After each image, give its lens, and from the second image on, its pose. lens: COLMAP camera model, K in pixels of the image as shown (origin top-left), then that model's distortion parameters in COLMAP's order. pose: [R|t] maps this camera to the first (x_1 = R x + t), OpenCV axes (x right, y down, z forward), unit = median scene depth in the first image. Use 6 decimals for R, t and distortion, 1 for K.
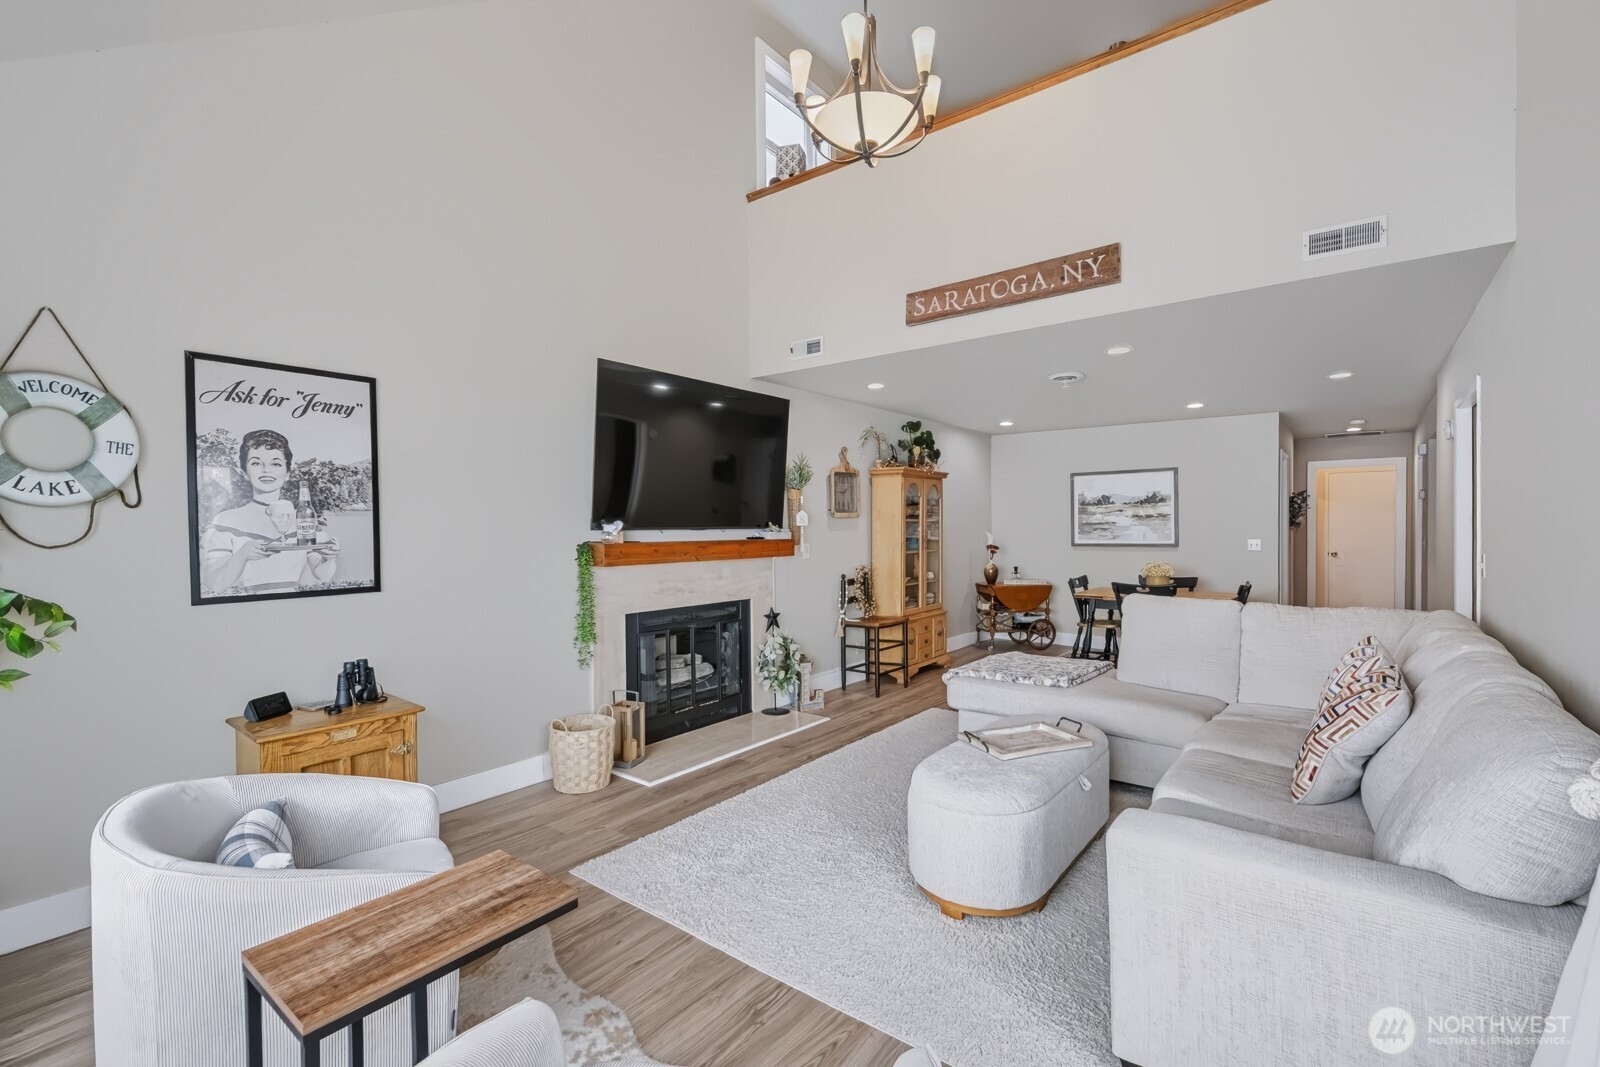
lens RADIAL K [[707.3, 0, 801.2], [0, 707.3, 535.8], [0, 0, 1]] dist [0.003983, 0.000106]
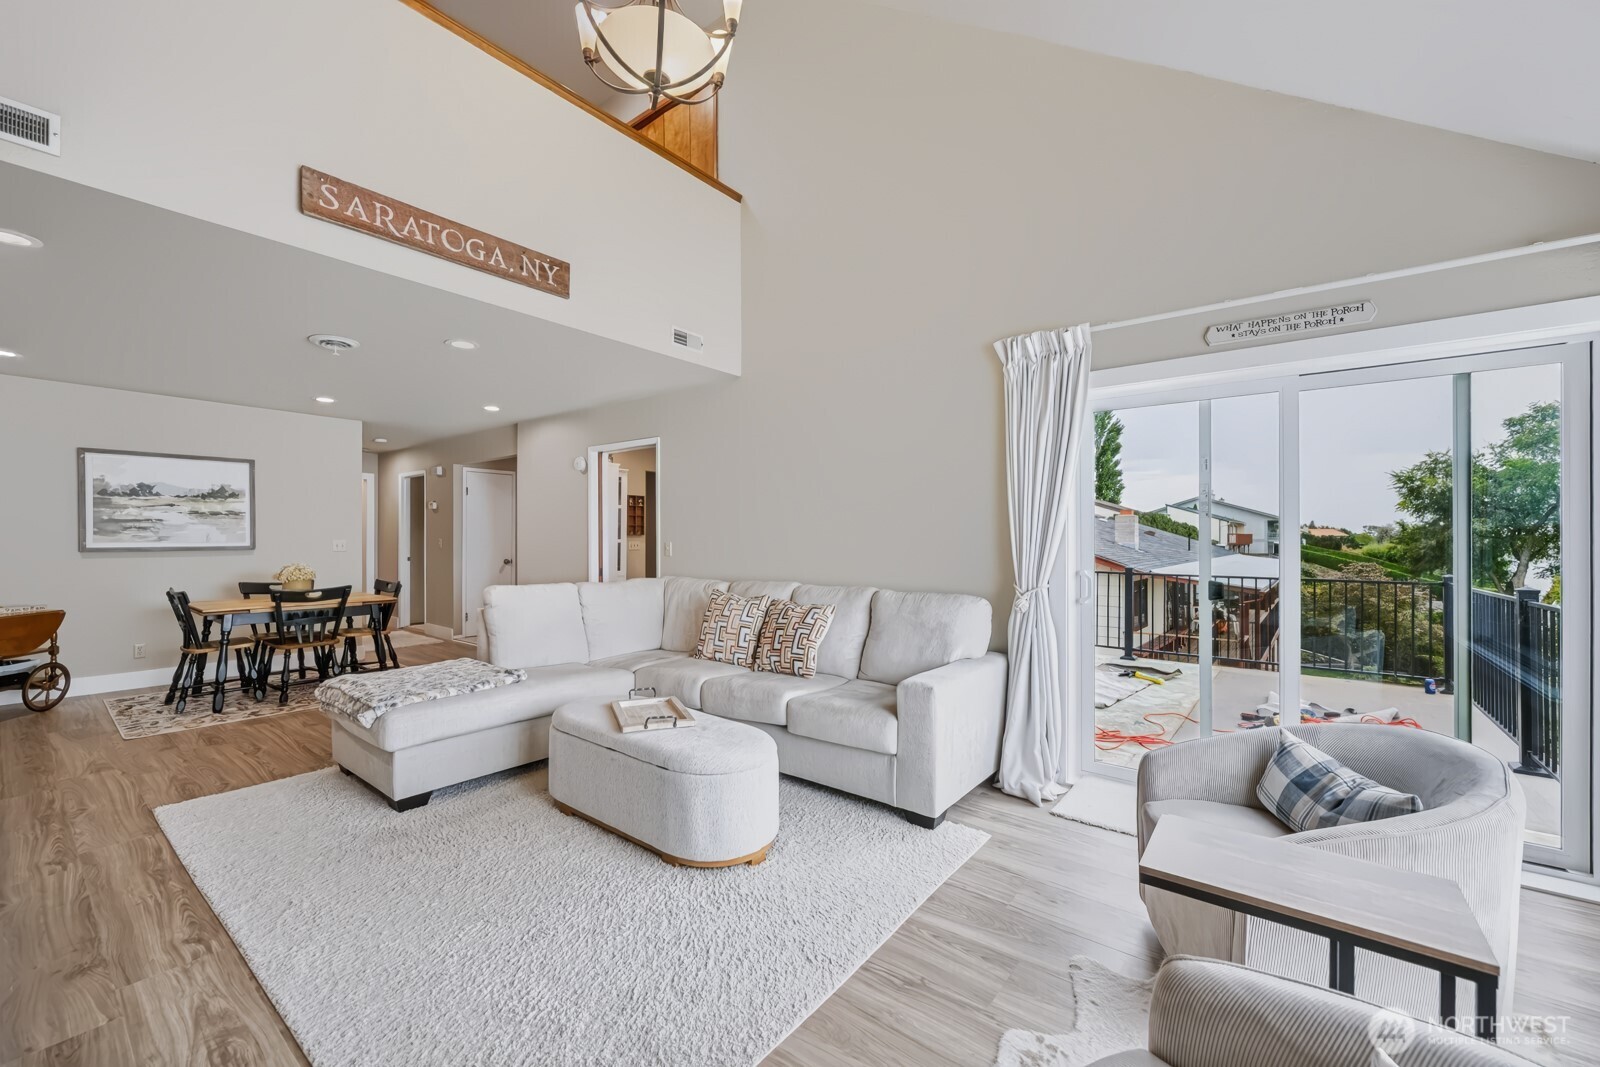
lens RADIAL K [[629.1, 0, 805.4], [0, 629.1, 535.5], [0, 0, 1]] dist [-0.000769, 0.000199]
pose [[-0.000871, 0.006201, 0.999980, -0.259404], [0.010749, 0.999923, -0.006191, 0.010742], [-0.999942, 0.010744, -0.000938, 0.308354]]
